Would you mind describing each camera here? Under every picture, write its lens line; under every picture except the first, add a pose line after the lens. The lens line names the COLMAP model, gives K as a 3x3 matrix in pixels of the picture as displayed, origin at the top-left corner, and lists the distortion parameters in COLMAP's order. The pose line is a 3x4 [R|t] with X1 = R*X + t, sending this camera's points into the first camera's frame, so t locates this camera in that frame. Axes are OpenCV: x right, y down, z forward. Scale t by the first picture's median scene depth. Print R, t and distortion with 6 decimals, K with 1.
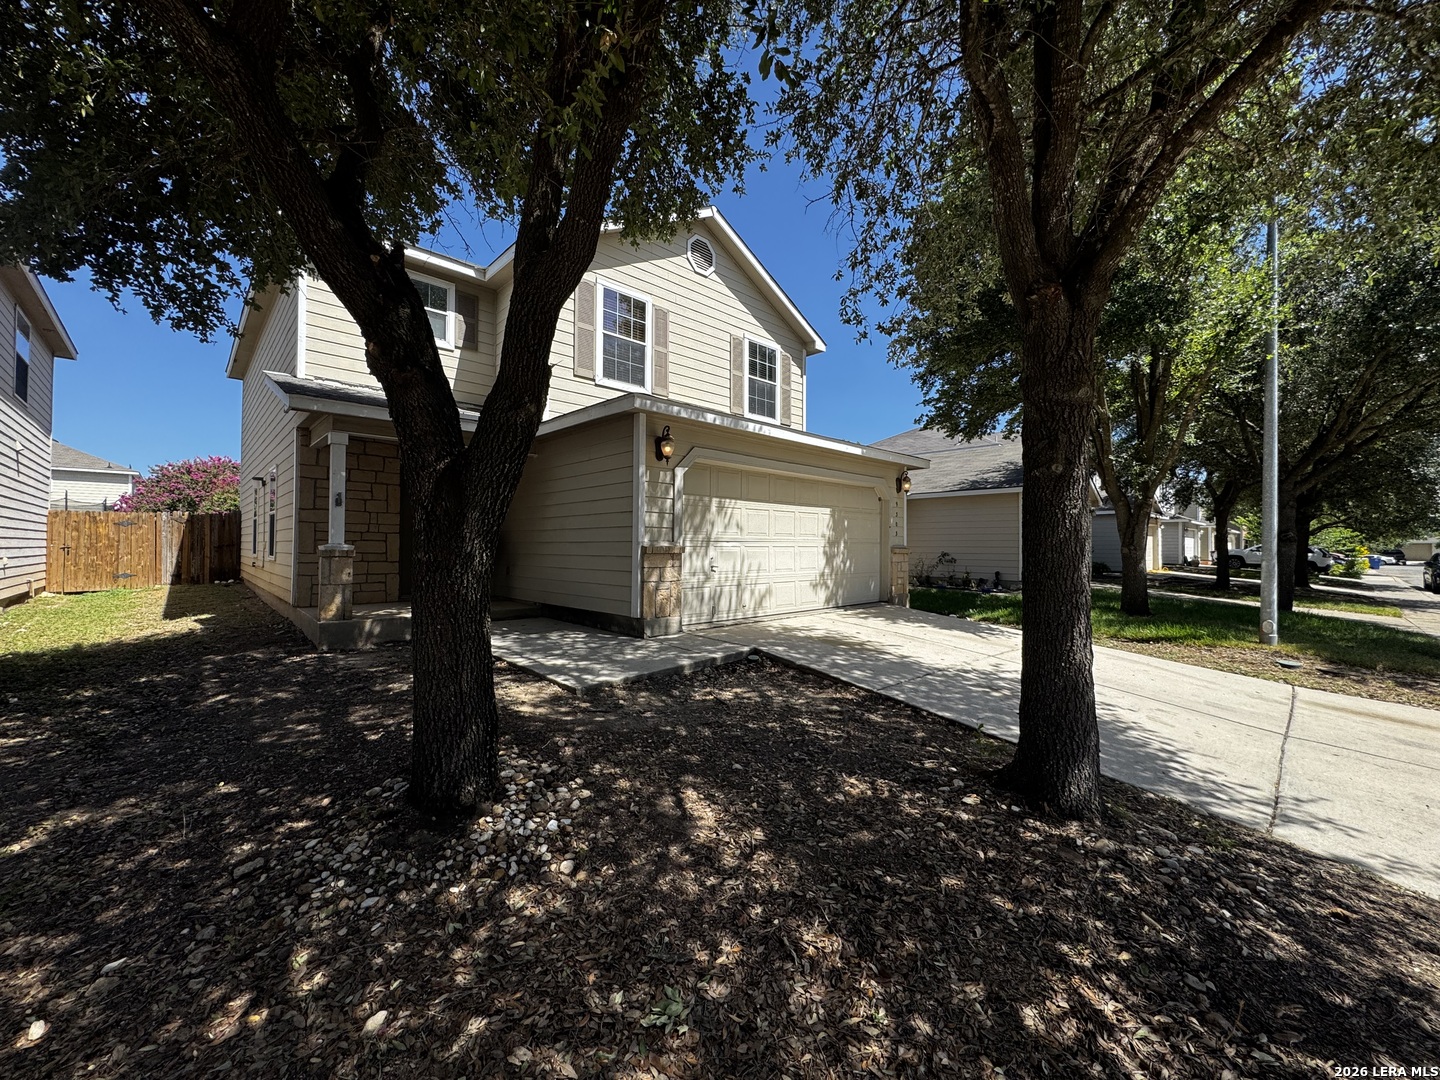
lens RADIAL K [[577.6, 0, 719.5], [0, 577.6, 538.3], [0, 0, 1]] dist [-0.004278, 0.001039]
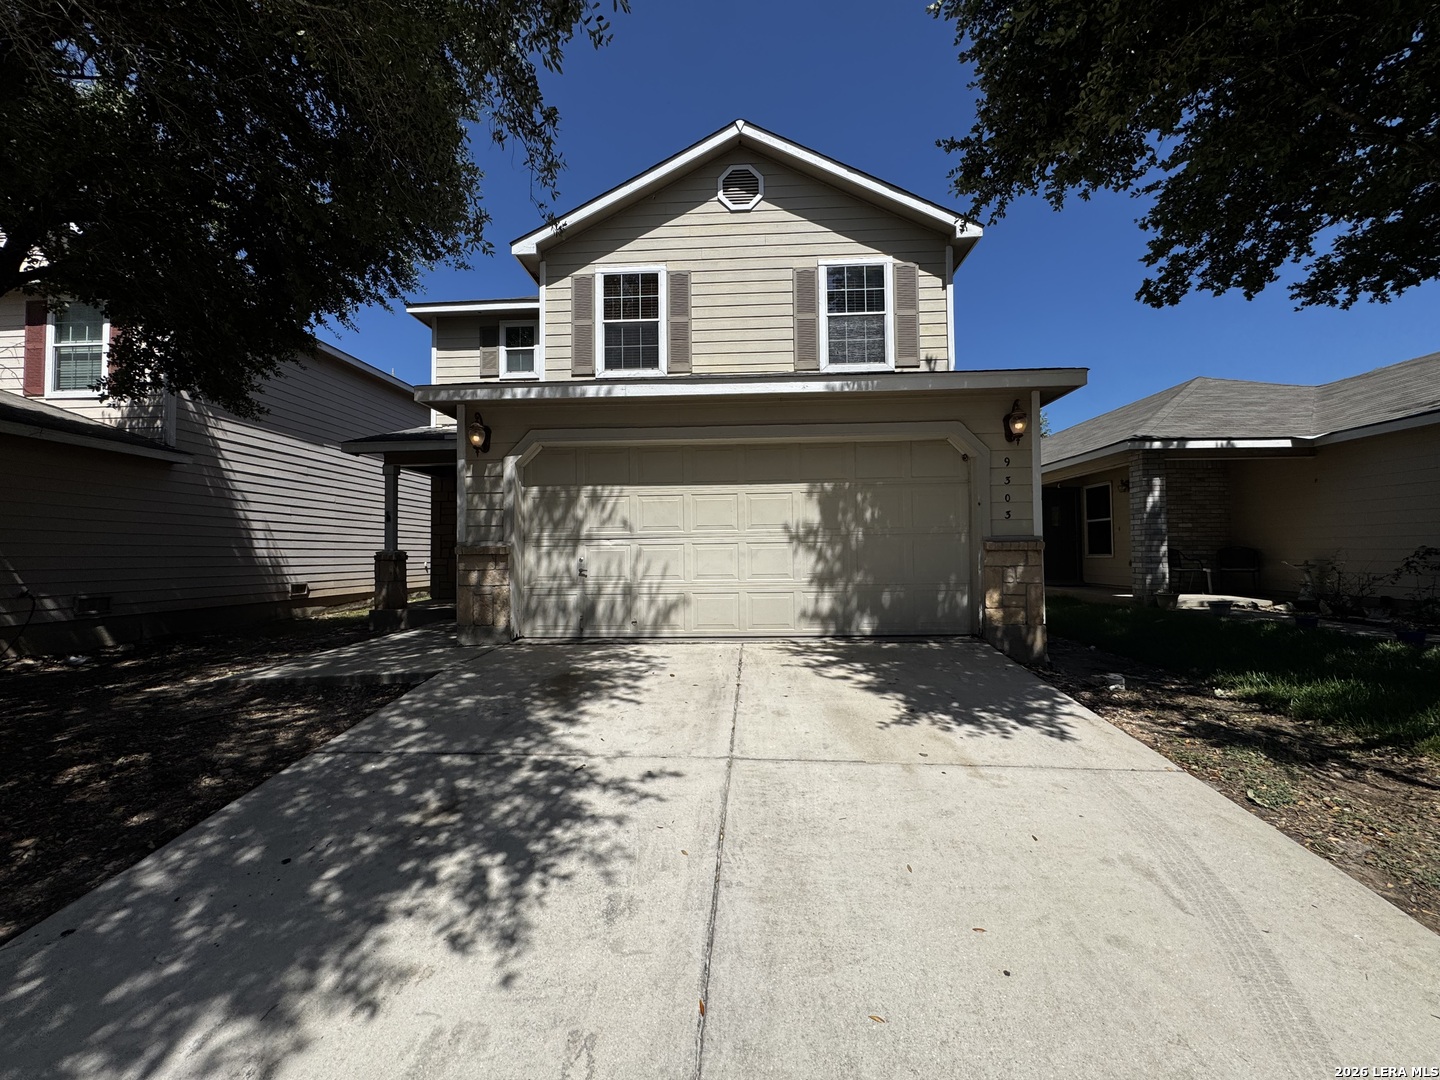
lens RADIAL K [[577.6, 0, 714.8], [0, 577.6, 540.3], [0, 0, 1]] dist [-0.004278, 0.001039]
pose [[0.674914, -0.028877, -0.737331, 0.574837], [0.020861, 0.999581, -0.020053, 0.022237], [0.737601, -0.001848, 0.675234, 0.464334]]
